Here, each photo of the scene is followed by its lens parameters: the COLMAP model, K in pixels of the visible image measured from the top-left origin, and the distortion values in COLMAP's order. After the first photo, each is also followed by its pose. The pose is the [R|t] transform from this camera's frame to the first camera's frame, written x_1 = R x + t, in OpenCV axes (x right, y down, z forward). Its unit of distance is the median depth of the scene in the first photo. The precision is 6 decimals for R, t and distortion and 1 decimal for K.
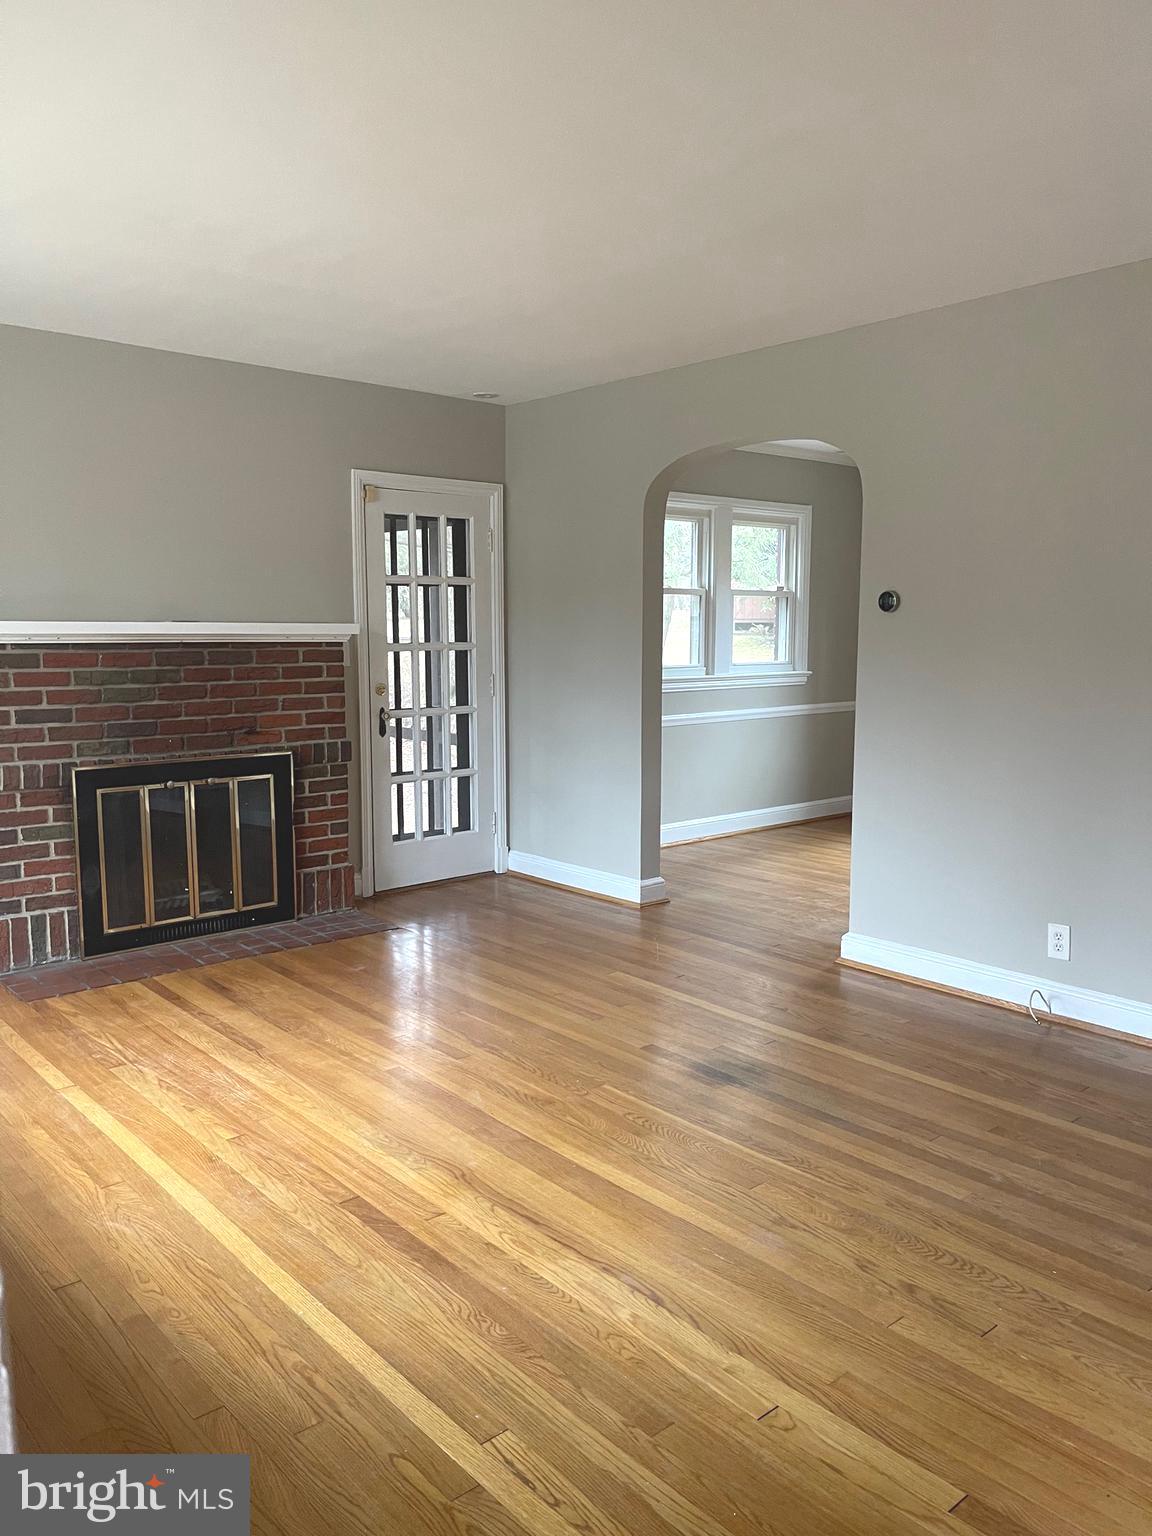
lens RADIAL K [[1150.2, 0, 580.2], [0, 1150.2, 771.3], [0, 0, 1]] dist [0.042591, -0.073886]
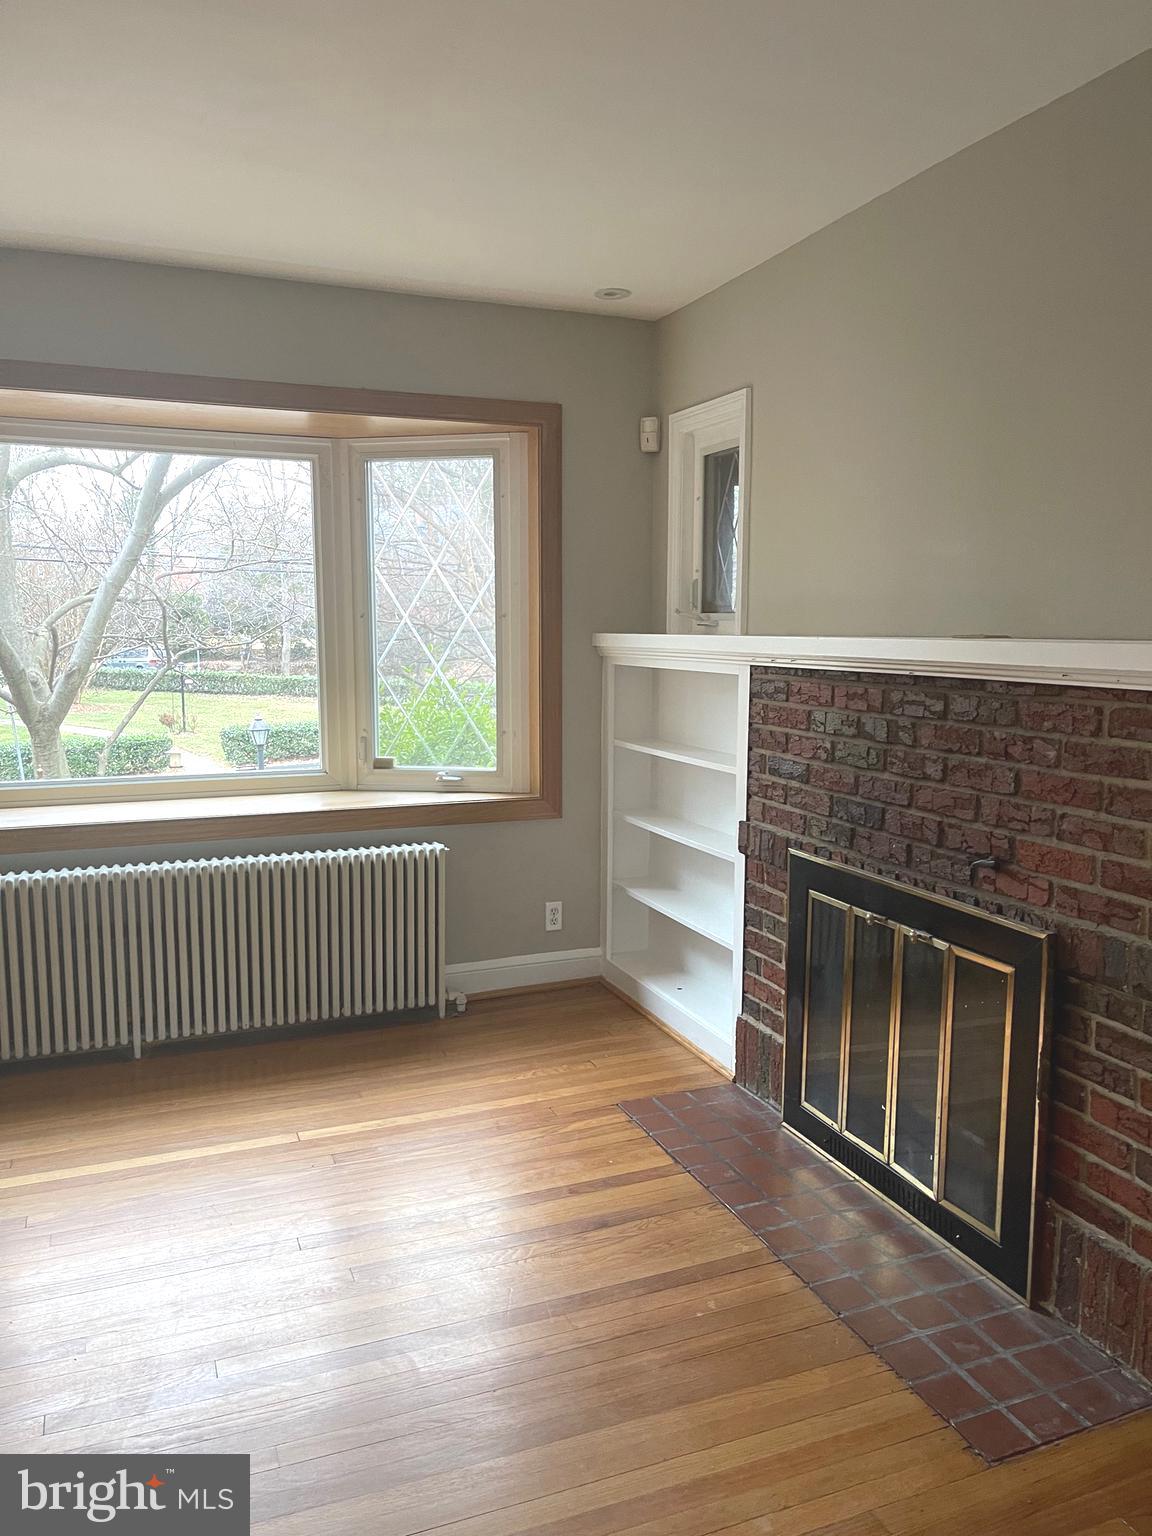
lens RADIAL K [[1168.1, 0, 576.0], [0, 1168.1, 768.0], [0, 0, 1]] dist [0.059056, 0.000095]
pose [[-0.333085, 0.111971, -0.936225, 0.285849], [-0.118952, 0.980001, 0.159526, -0.166262], [0.935364, 0.164501, -0.313104, 1.237580]]
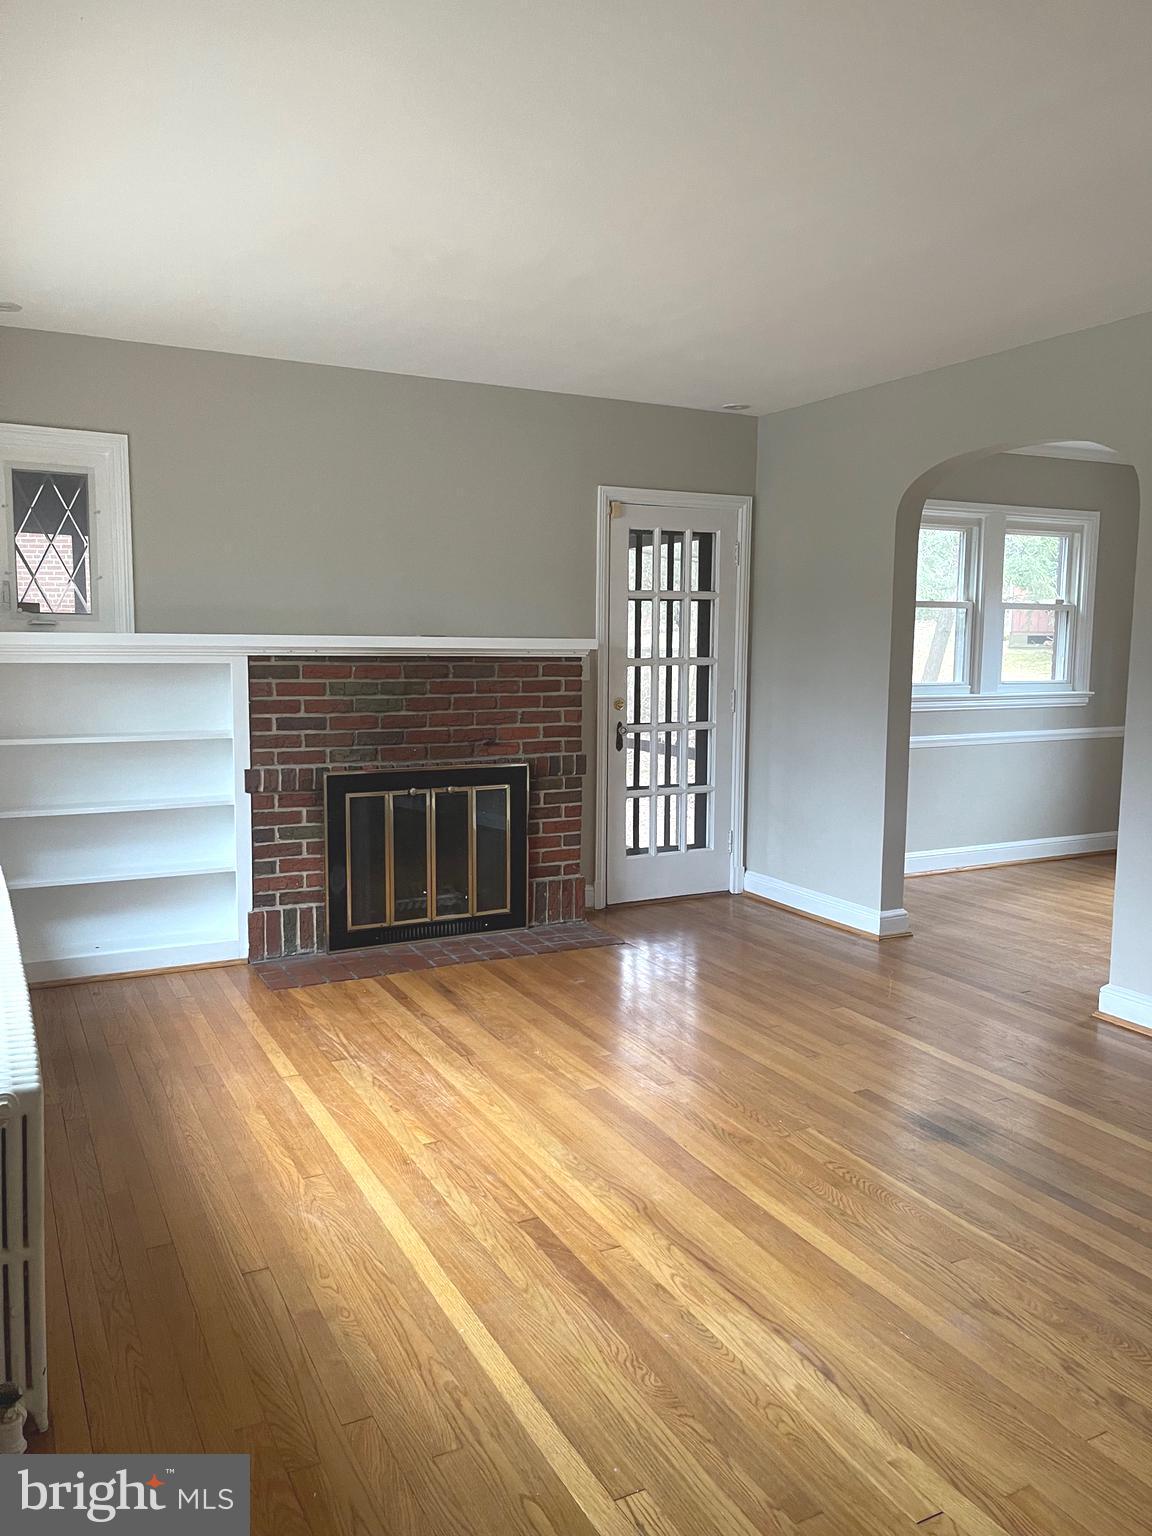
lens RADIAL K [[1150.2, 0, 580.2], [0, 1150.2, 771.3], [0, 0, 1]] dist [0.042591, -0.073886]
pose [[0.971559, 0.033816, -0.234369, 0.043567], [-0.036094, 0.999334, -0.005435, -0.007966], [0.234029, 0.013739, 0.972133, 0.025225]]
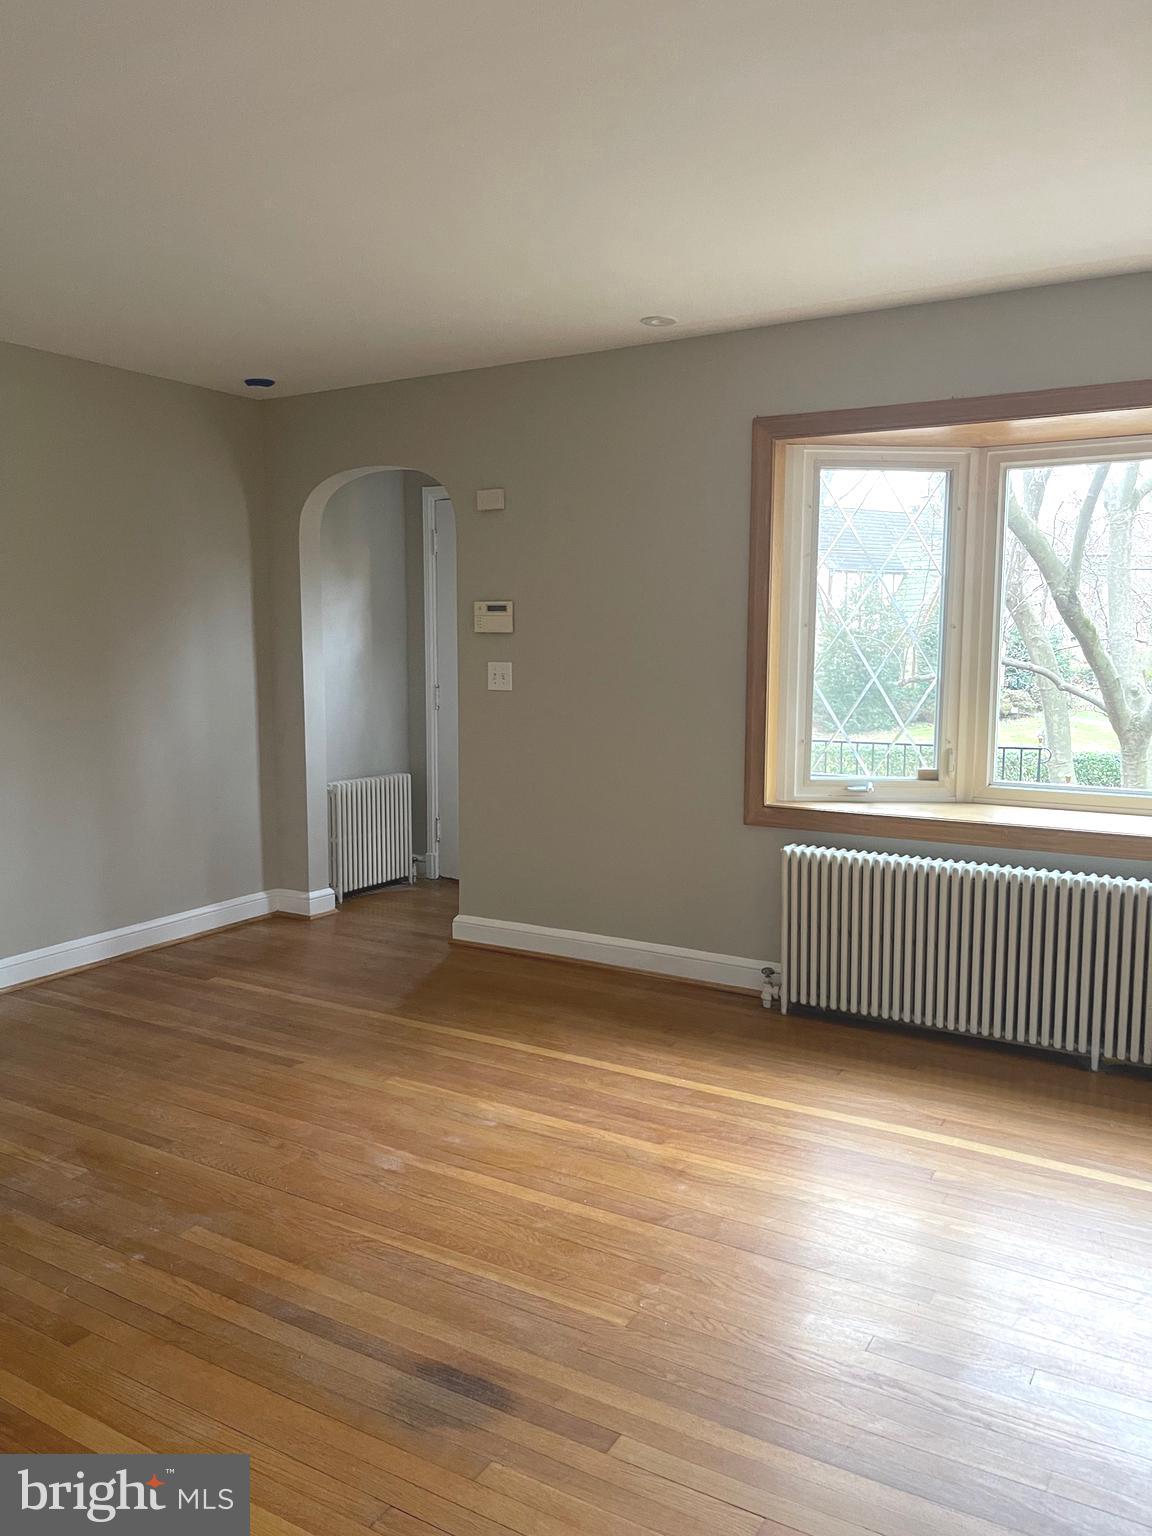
lens RADIAL K [[1151.6, 0, 569.5], [0, 1151.6, 768.6], [0, 0, 1]] dist [0.053765, -0.089005]
pose [[-0.951838, 0.034212, -0.304687, 0.214916], [-0.039259, 0.971975, 0.231784, -0.177676], [0.304078, 0.232582, -0.923819, 1.323541]]
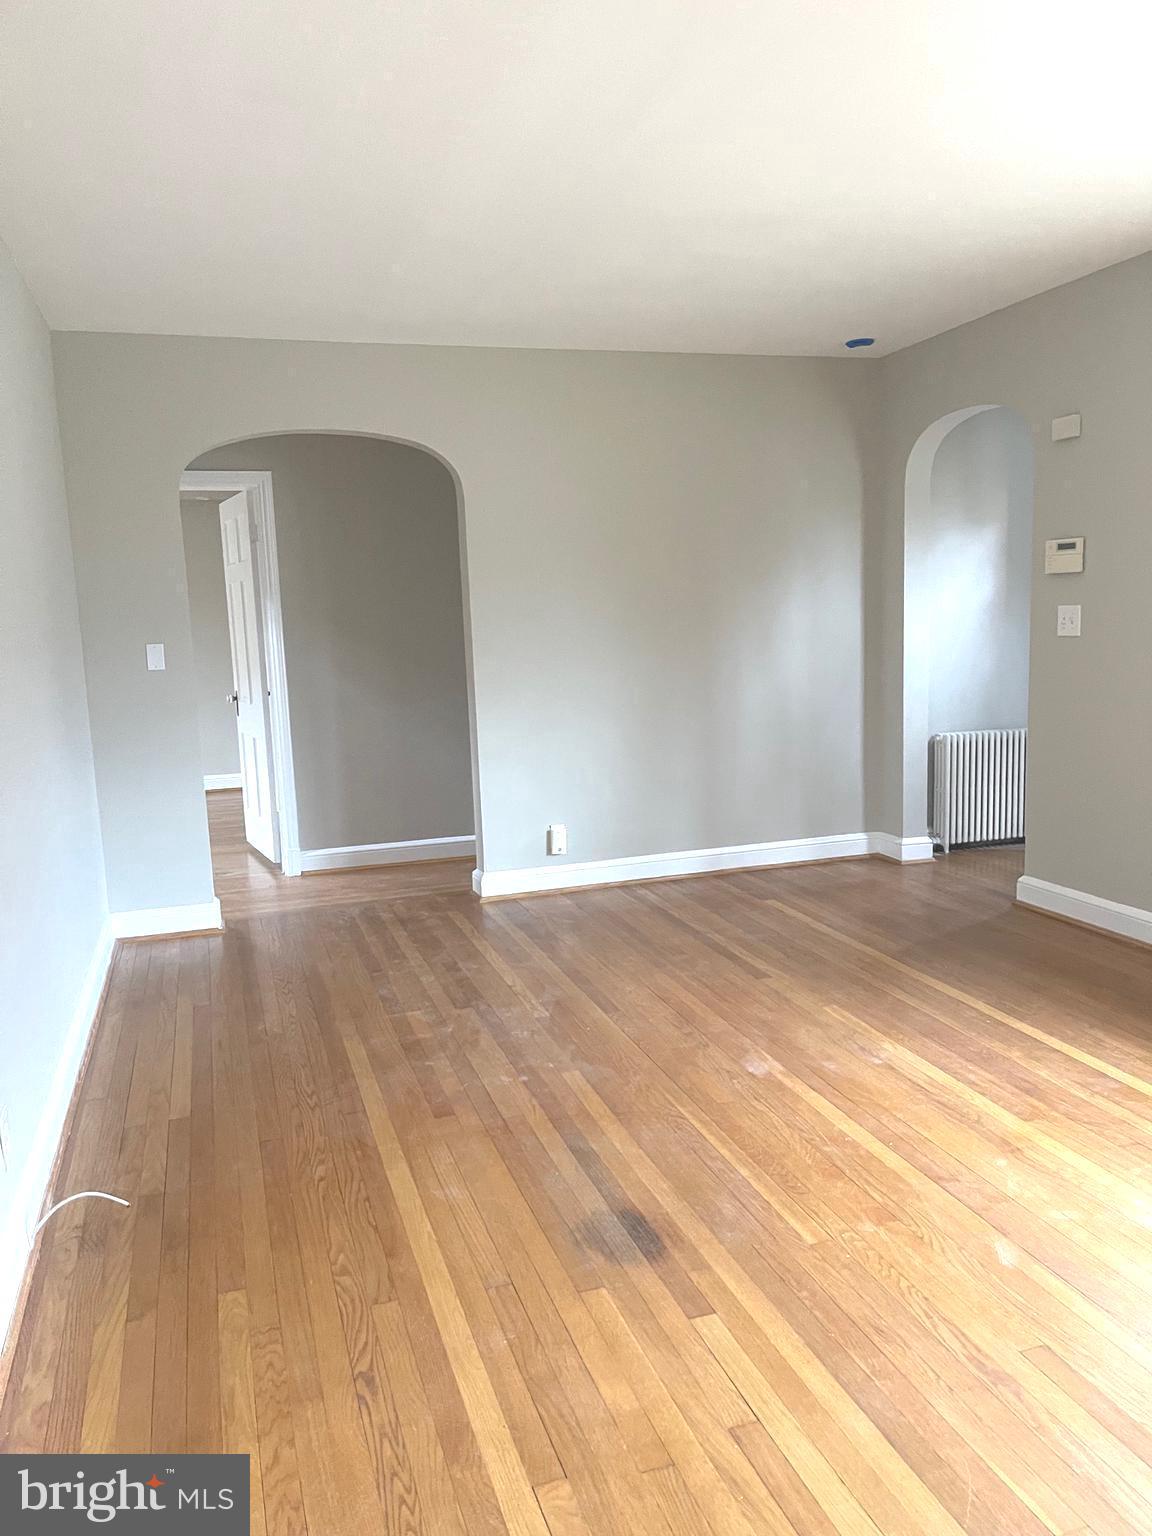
lens RADIAL K [[1151.6, 0, 569.5], [0, 1151.6, 768.6], [0, 0, 1]] dist [0.053765, -0.089005]
pose [[-0.915254, -0.021416, 0.402307, -0.104991], [0.086520, 0.964838, 0.248197, -0.170080], [-0.393477, 0.261971, -0.881219, 1.374426]]
